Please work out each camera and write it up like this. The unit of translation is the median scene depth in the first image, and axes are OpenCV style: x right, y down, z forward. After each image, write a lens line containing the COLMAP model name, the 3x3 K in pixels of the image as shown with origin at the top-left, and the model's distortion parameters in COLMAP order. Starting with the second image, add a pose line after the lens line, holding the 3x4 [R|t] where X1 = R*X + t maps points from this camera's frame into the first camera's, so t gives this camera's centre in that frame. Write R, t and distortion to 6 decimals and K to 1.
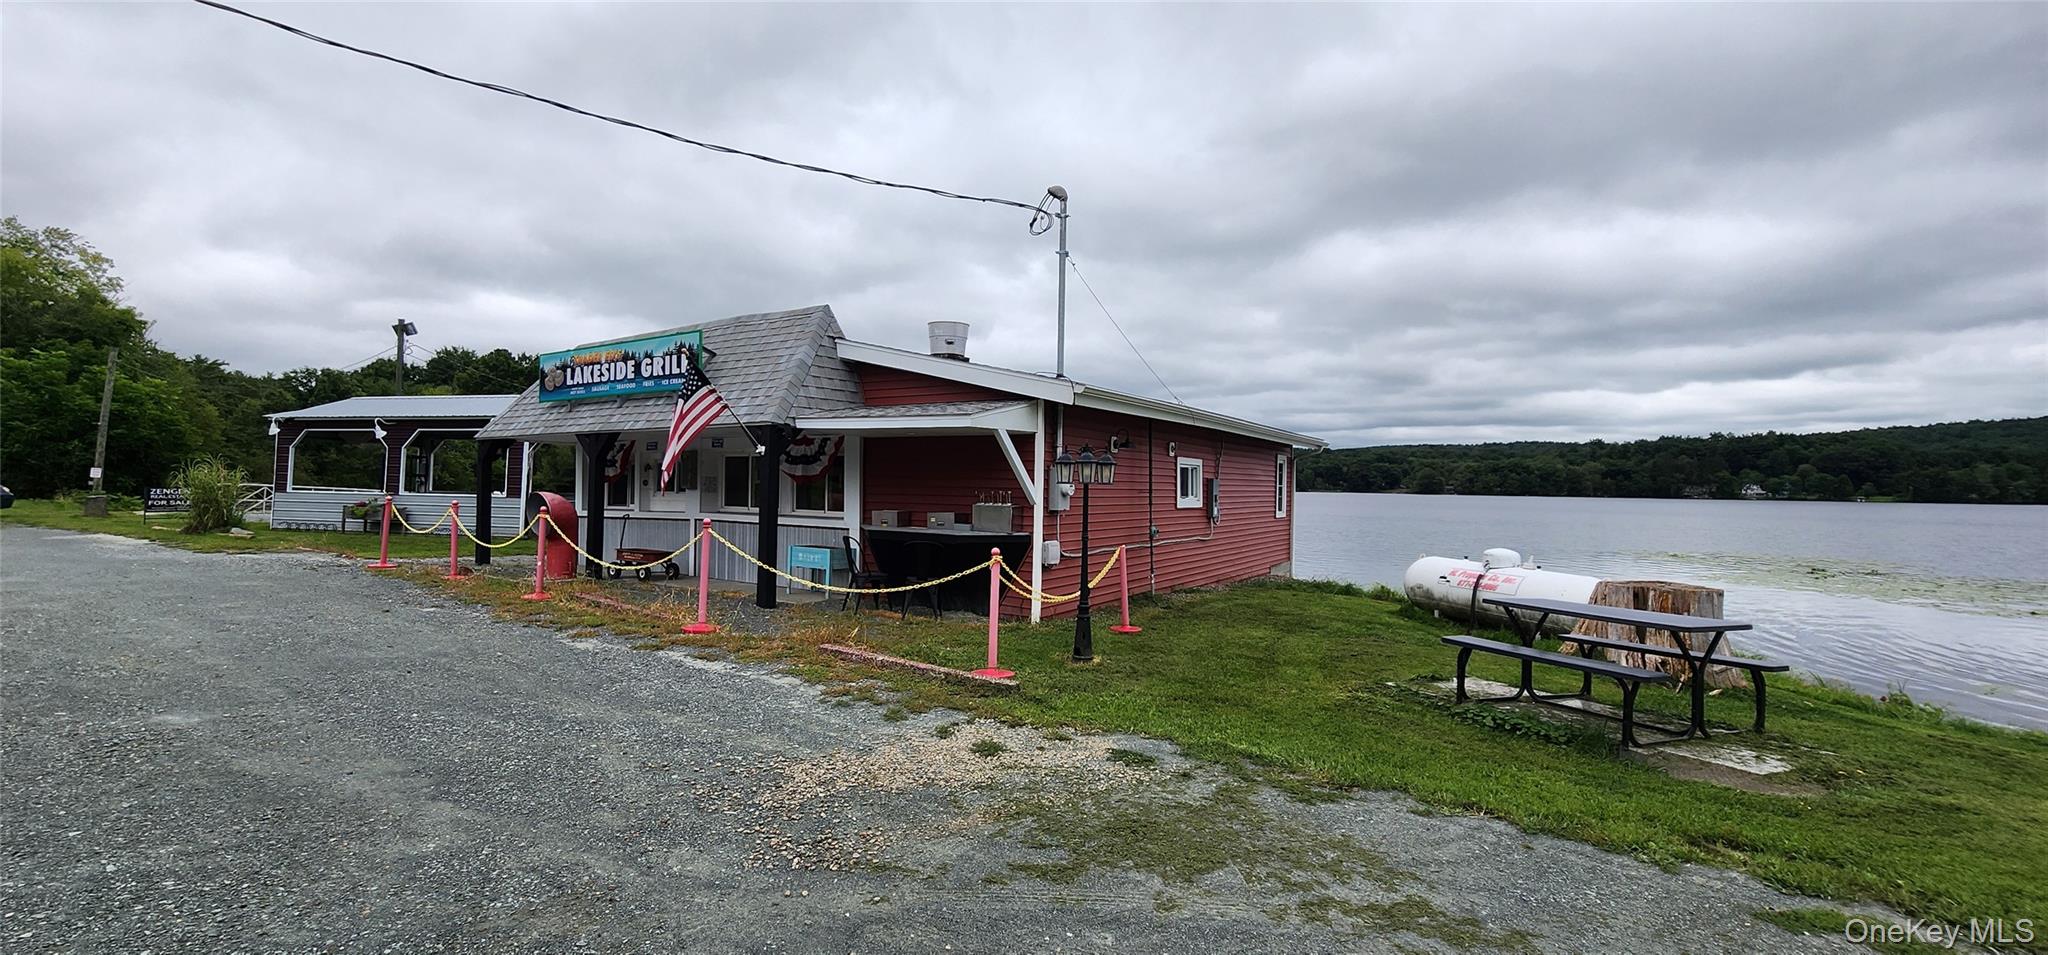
lens RADIAL K [[839.4, 0, 998.2], [0, 839.4, 479.2], [0, 0, 1]] dist [0.000521, 0.000874]
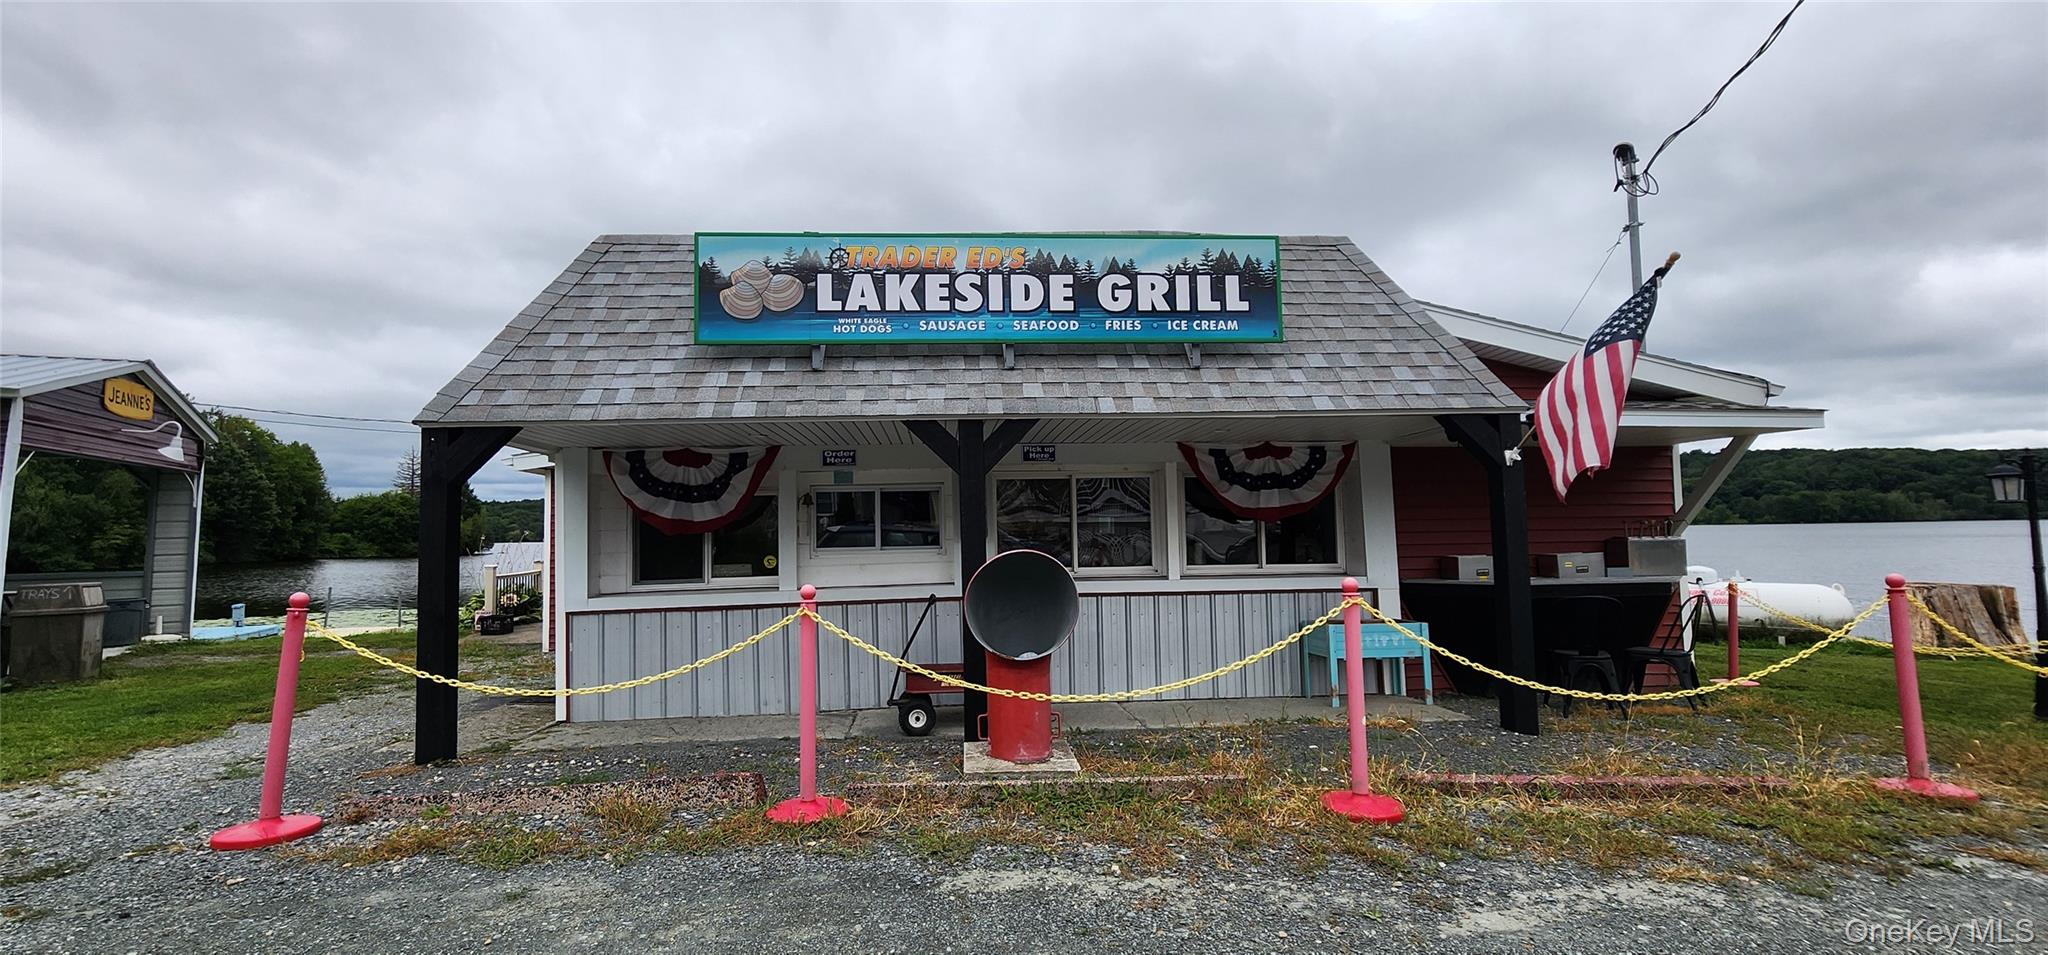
lens RADIAL K [[839.4, 0, 998.2], [0, 839.4, 479.2], [0, 0, 1]] dist [0.000521, 0.000874]
pose [[0.785055, 0.011663, 0.619316, -0.757469], [0.023138, 0.998573, -0.048135, -0.000081], [-0.618994, 0.052119, 0.783665, 0.638435]]
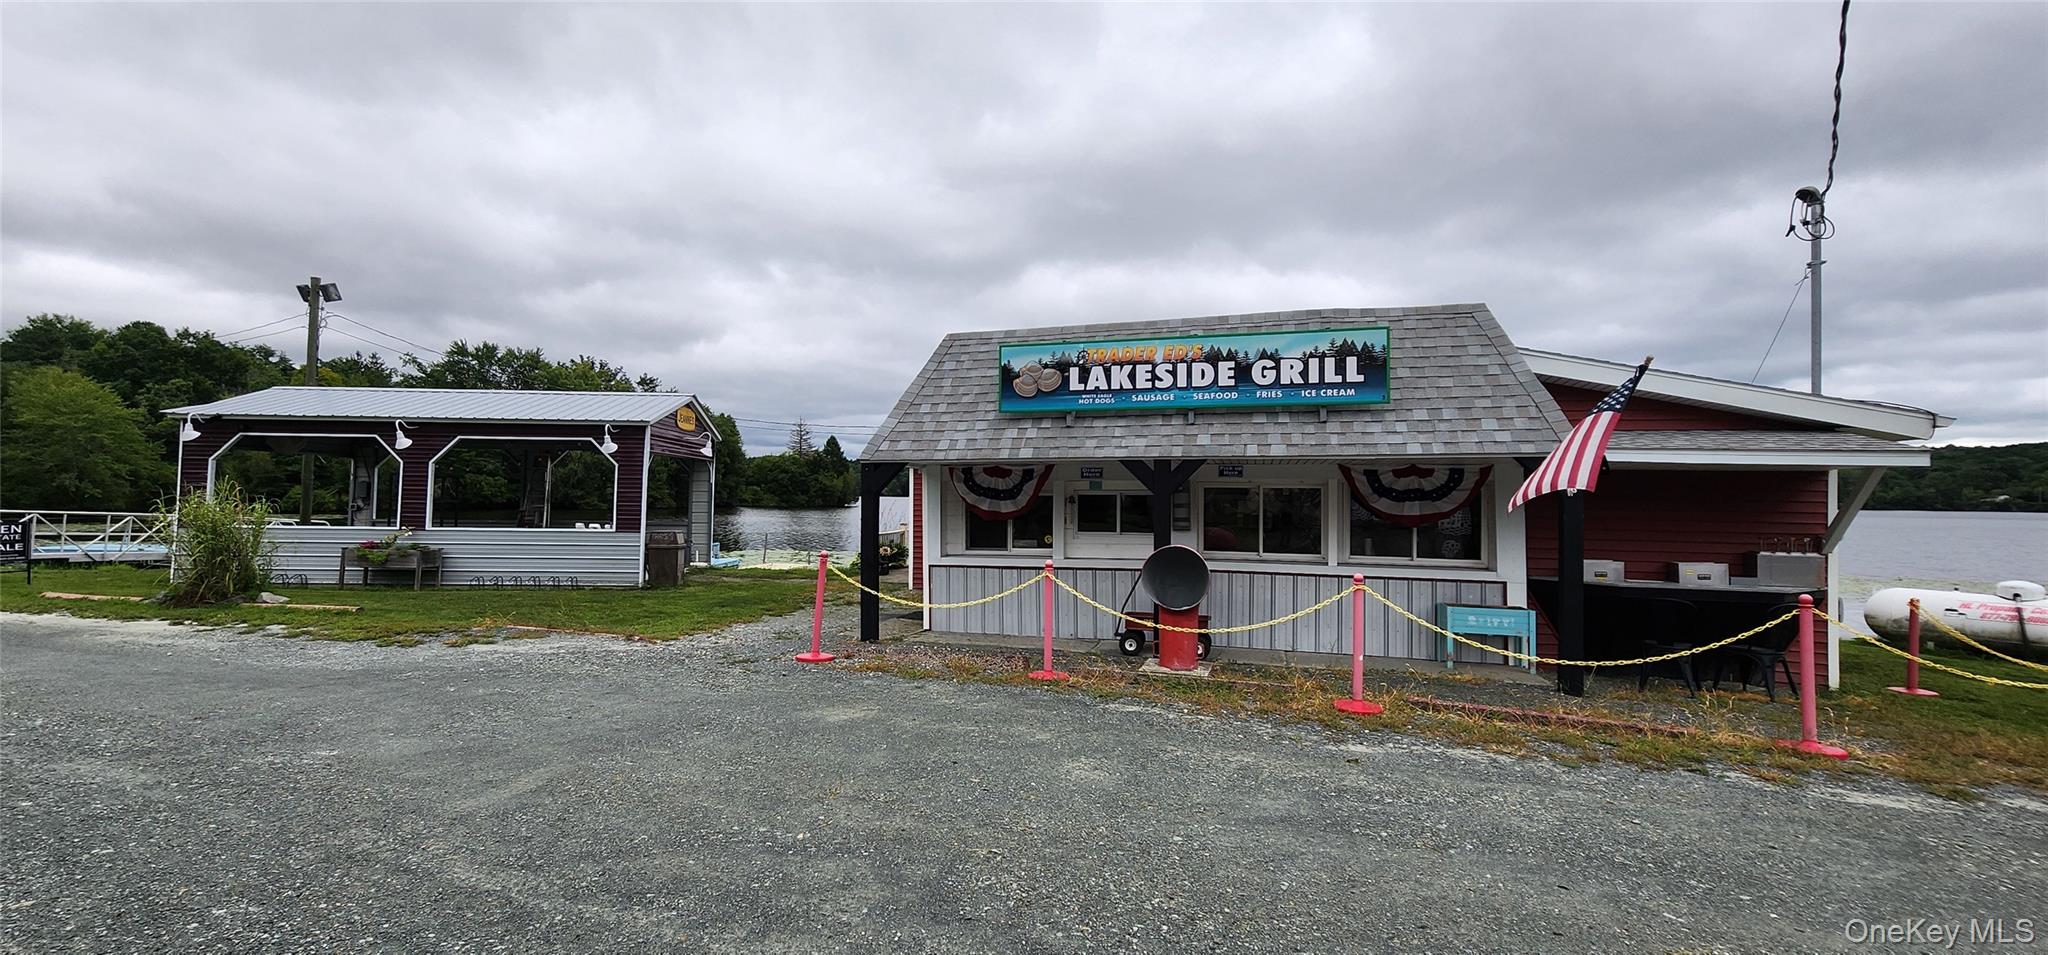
lens RADIAL K [[839.4, 0, 998.2], [0, 839.4, 479.2], [0, 0, 1]] dist [0.000521, 0.000874]
pose [[0.956618, 0.000744, 0.291345, -0.832474], [0.001314, 0.999976, -0.006868, -0.033075], [-0.291343, 0.006952, 0.956593, 0.351073]]
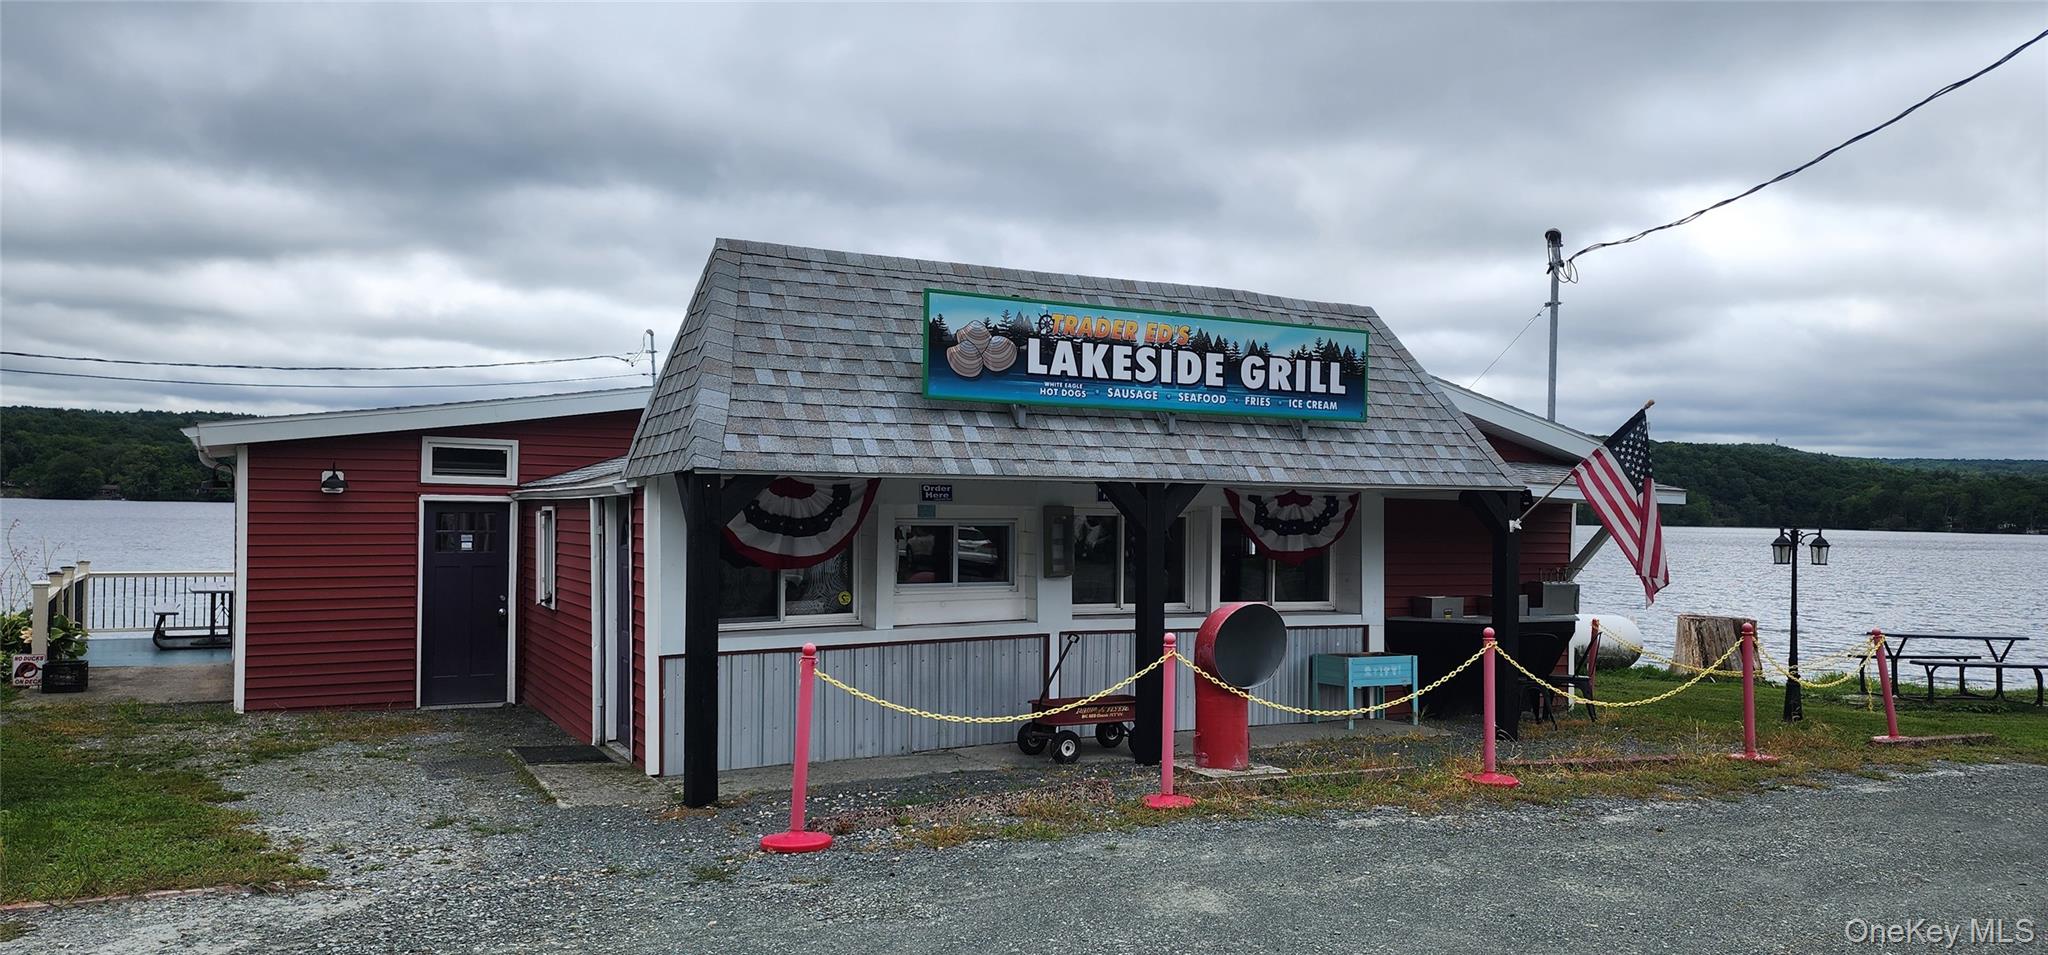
lens RADIAL K [[1349.1, 0, 1017.0], [0, 1349.1, 511.7], [0, 0, 1]] dist [0.095670, -0.003777]
pose [[0.462448, -0.009056, 0.886600, -1.268571], [-0.017786, 0.999652, 0.019488, -0.051835], [-0.886468, -0.024781, 0.462126, 0.694020]]
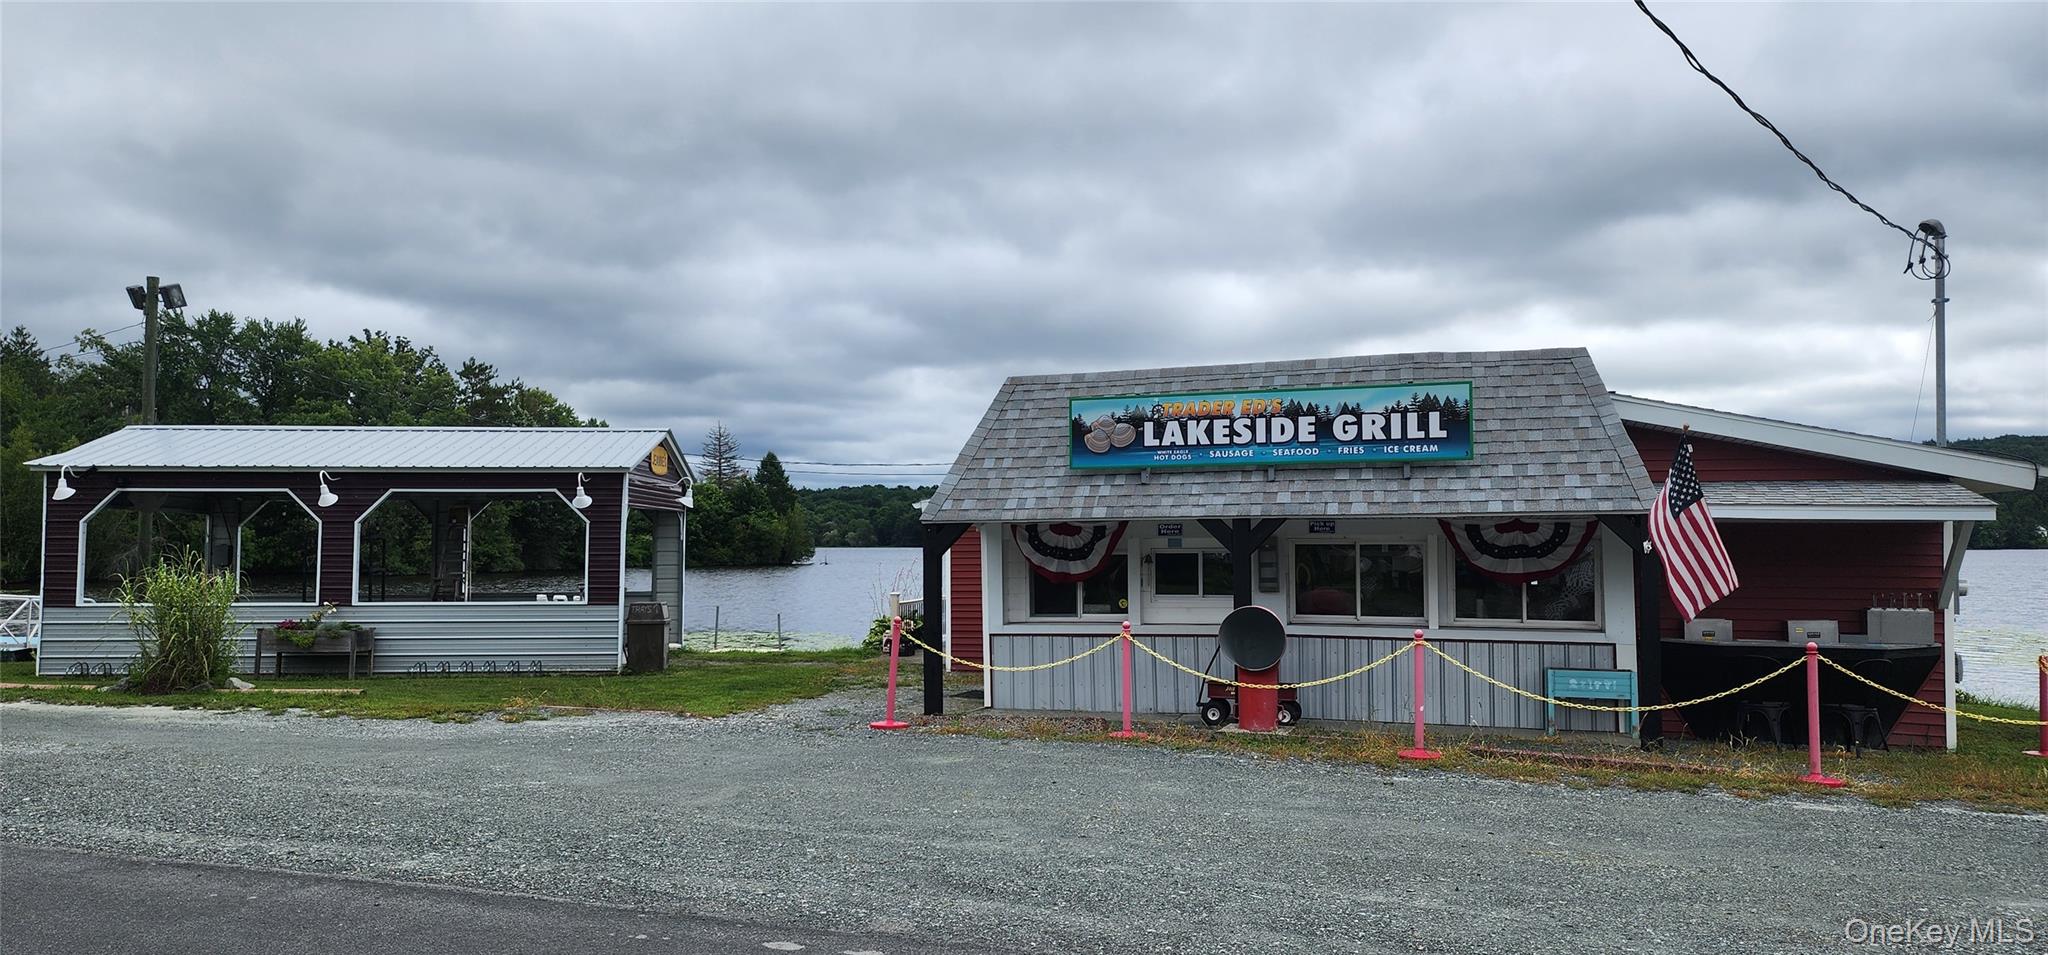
lens RADIAL K [[1349.1, 0, 1017.0], [0, 1349.1, 511.7], [0, 0, 1]] dist [0.095670, -0.003777]
pose [[0.960041, -0.010639, 0.279658, -0.982471], [0.014330, 0.999835, -0.011155, -0.050701], [-0.279493, 0.014716, 0.960035, -0.031579]]
